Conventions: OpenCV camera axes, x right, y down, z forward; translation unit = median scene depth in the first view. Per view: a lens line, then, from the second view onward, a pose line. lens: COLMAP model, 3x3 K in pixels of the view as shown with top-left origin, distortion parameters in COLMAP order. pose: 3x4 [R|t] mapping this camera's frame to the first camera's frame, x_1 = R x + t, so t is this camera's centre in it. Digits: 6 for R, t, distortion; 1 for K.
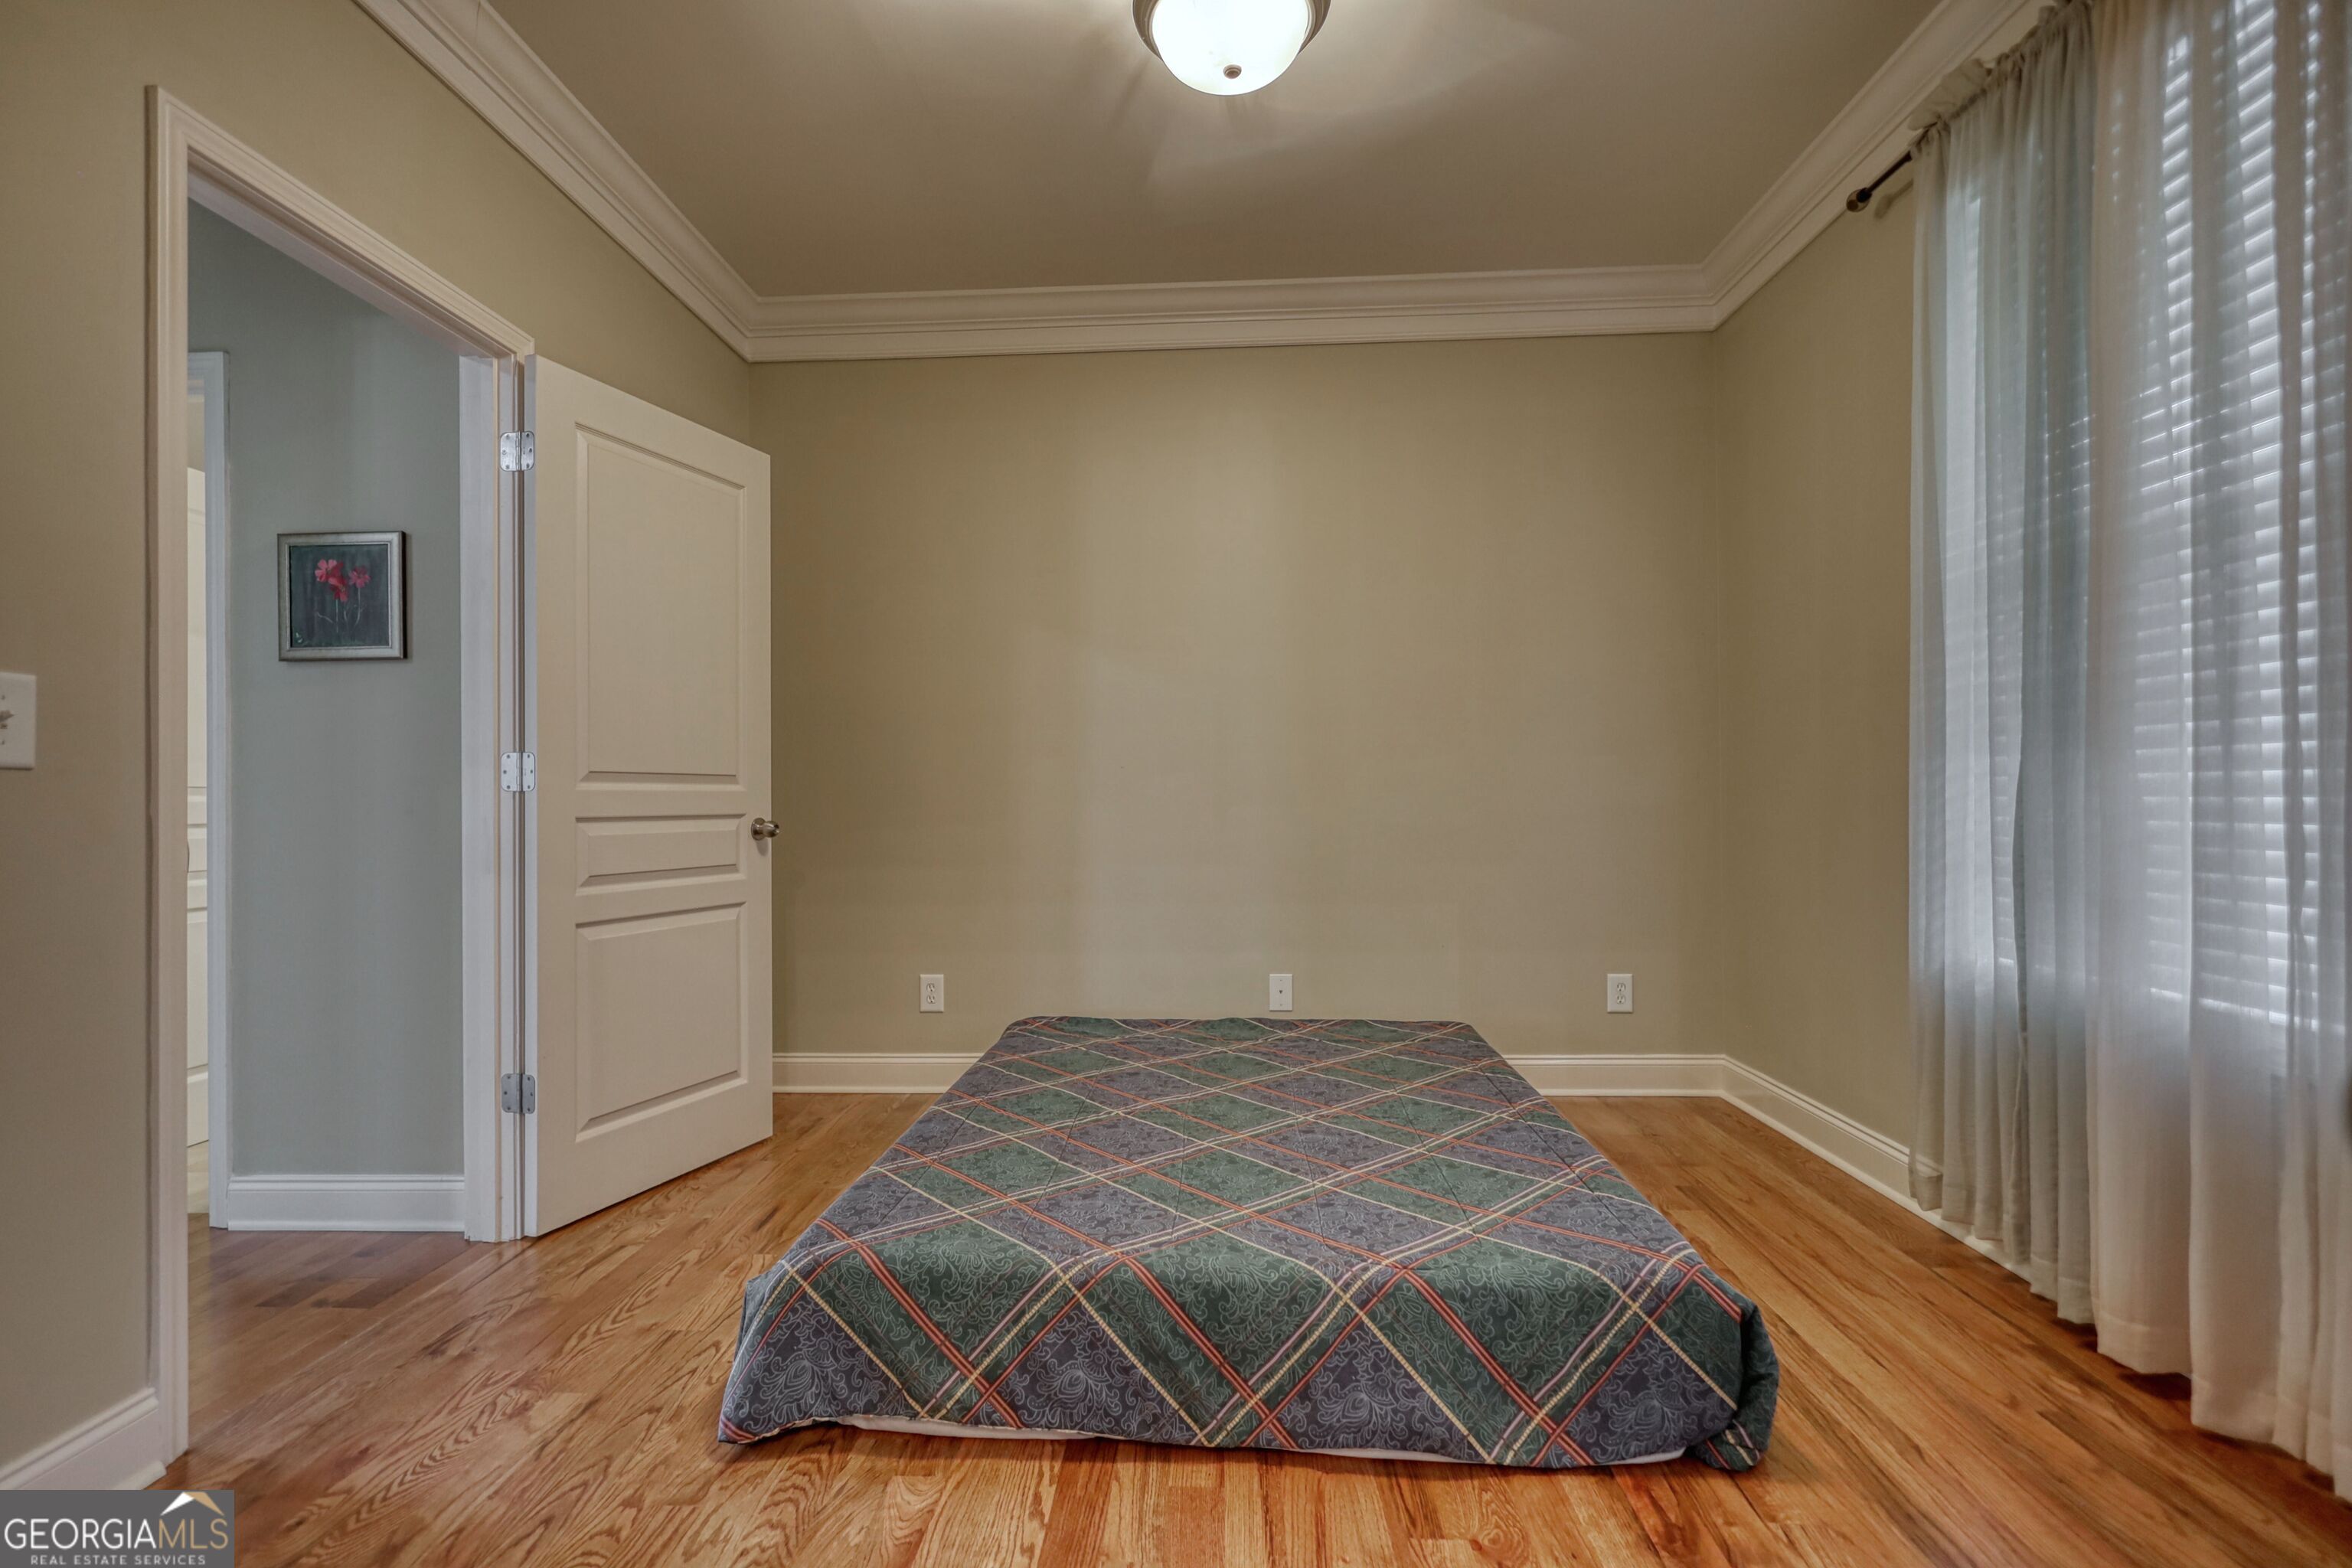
lens RADIAL K [[1106.4, 0, 1172.0], [0, 1106.4, 784.8], [0, 0, 1]] dist [0.000201, 0.002254]
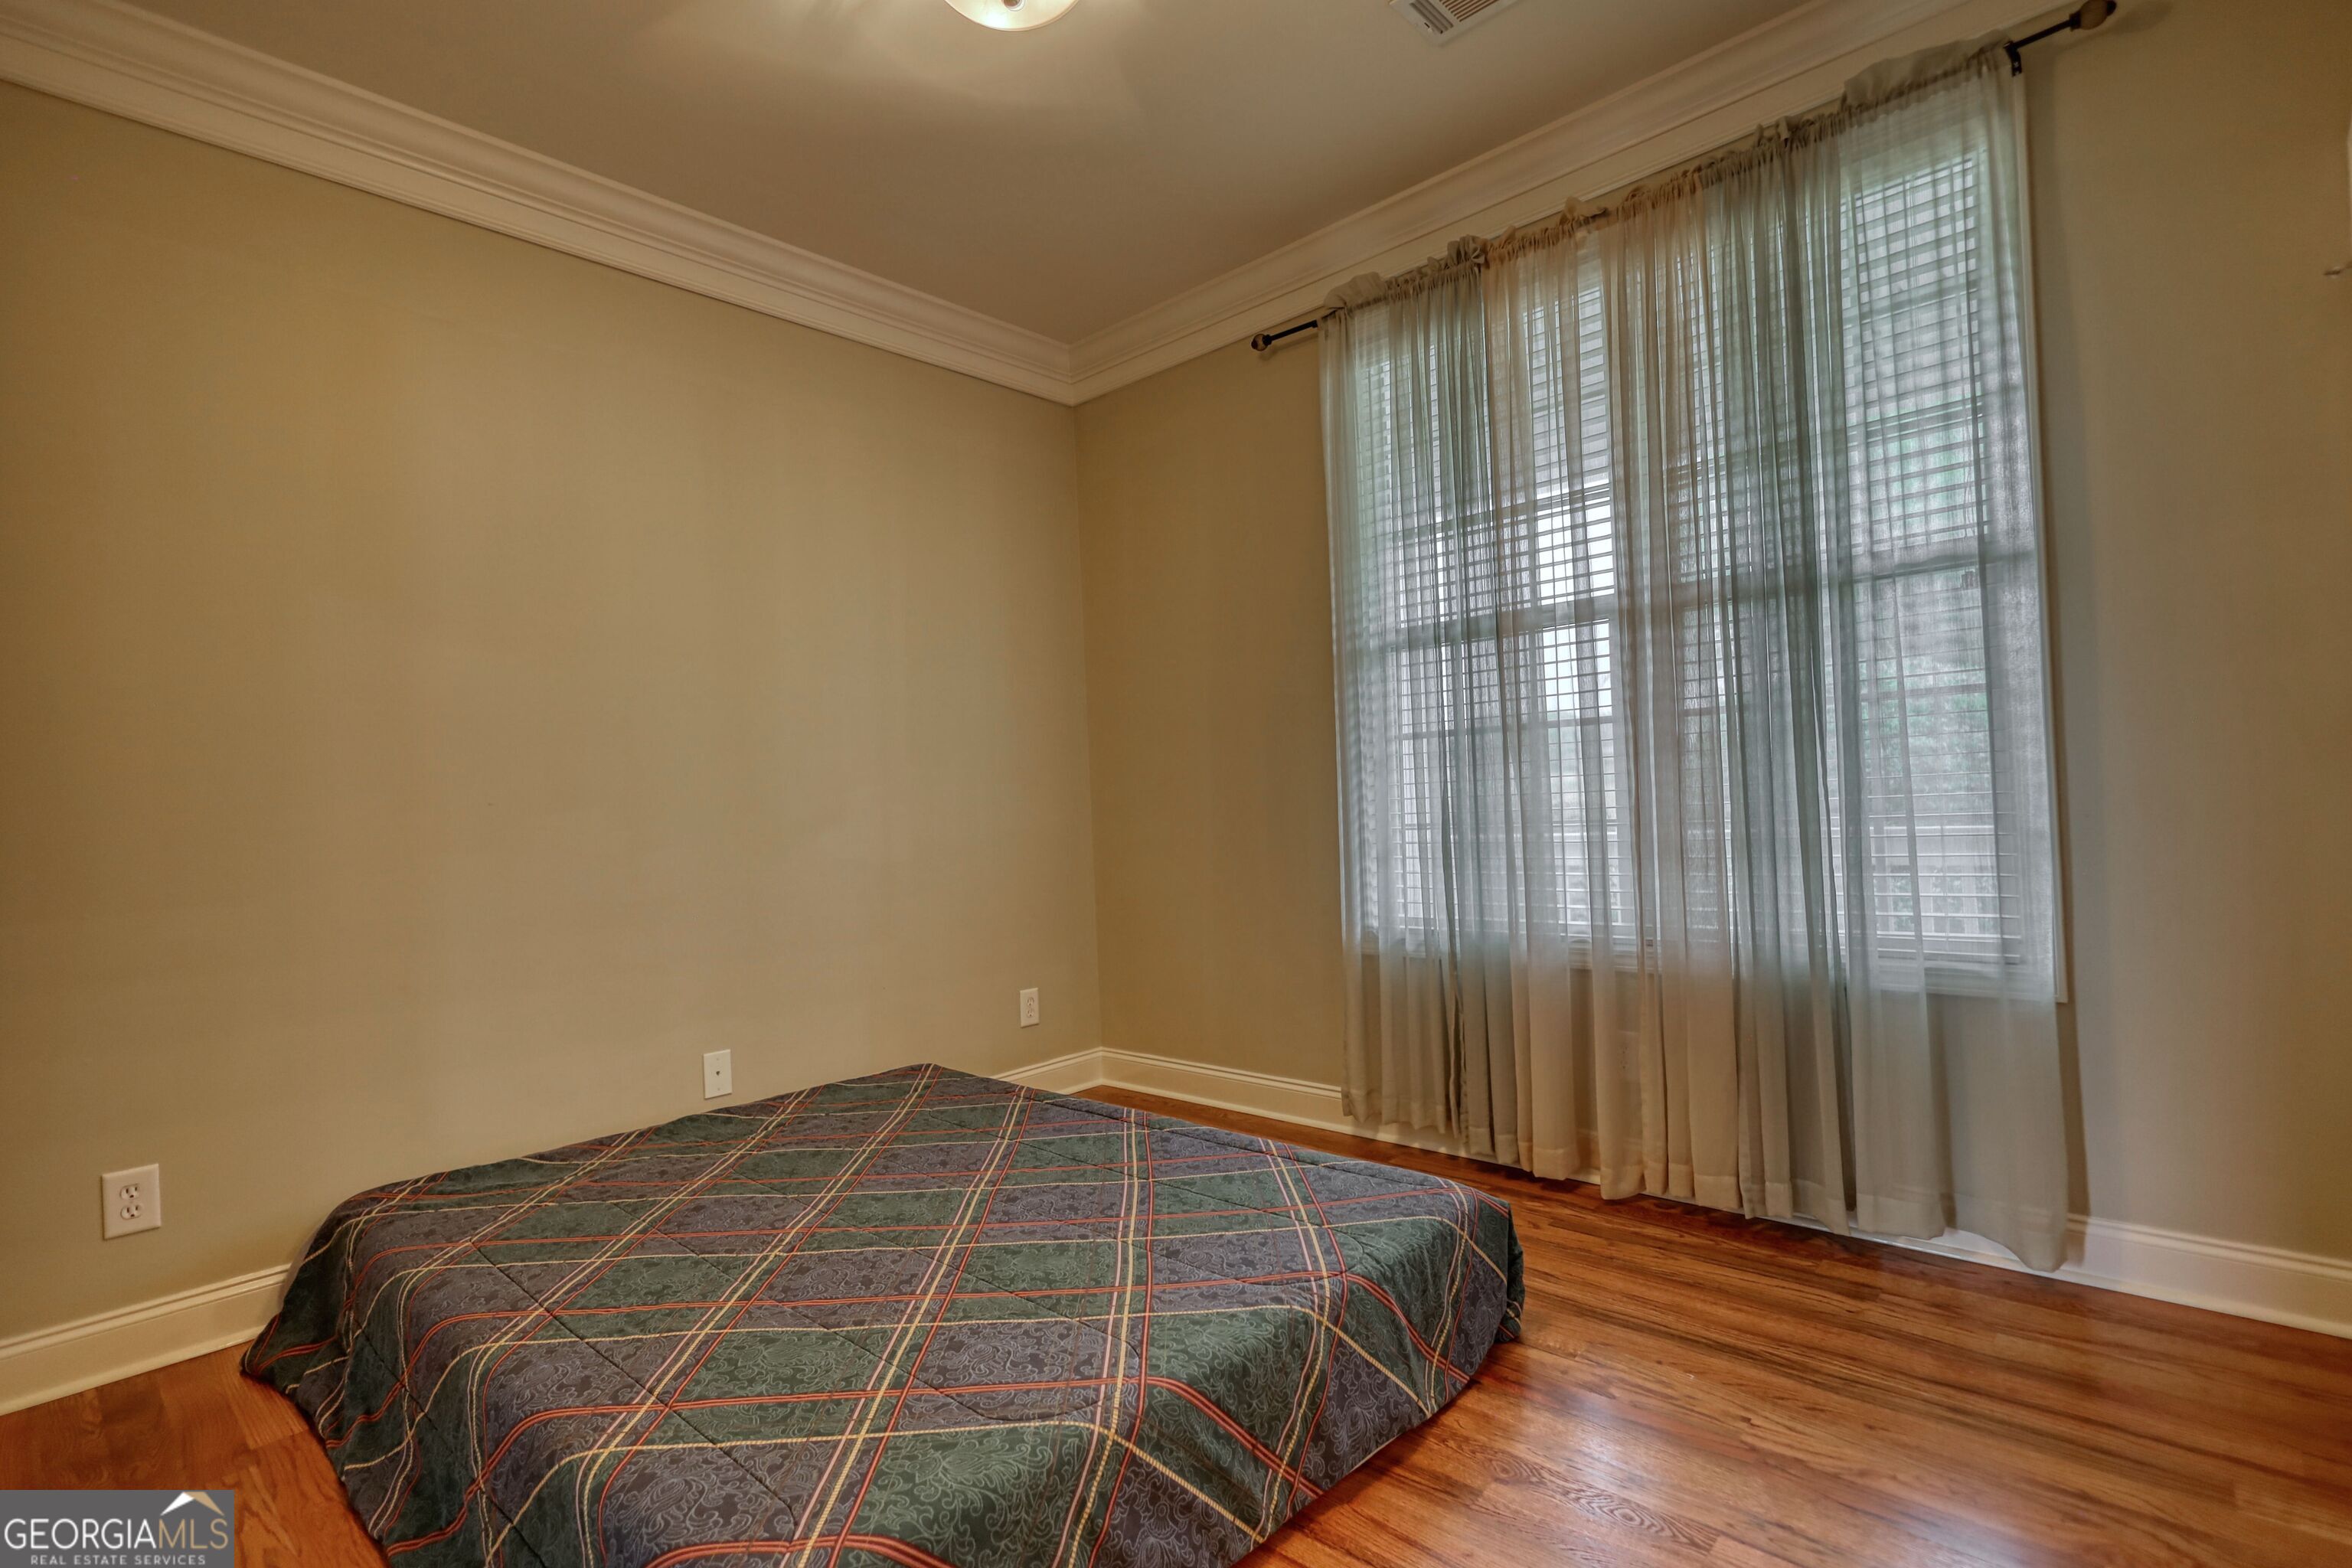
lens RADIAL K [[1106.4, 0, 1154.3], [0, 1106.4, 797.9], [0, 0, 1]] dist [0.000201, 0.002254]
pose [[0.647401, -0.016424, 0.761973, -0.554404], [0.033508, 0.999414, -0.006928, -0.002517], [-0.761413, 0.030017, 0.647572, 0.370125]]
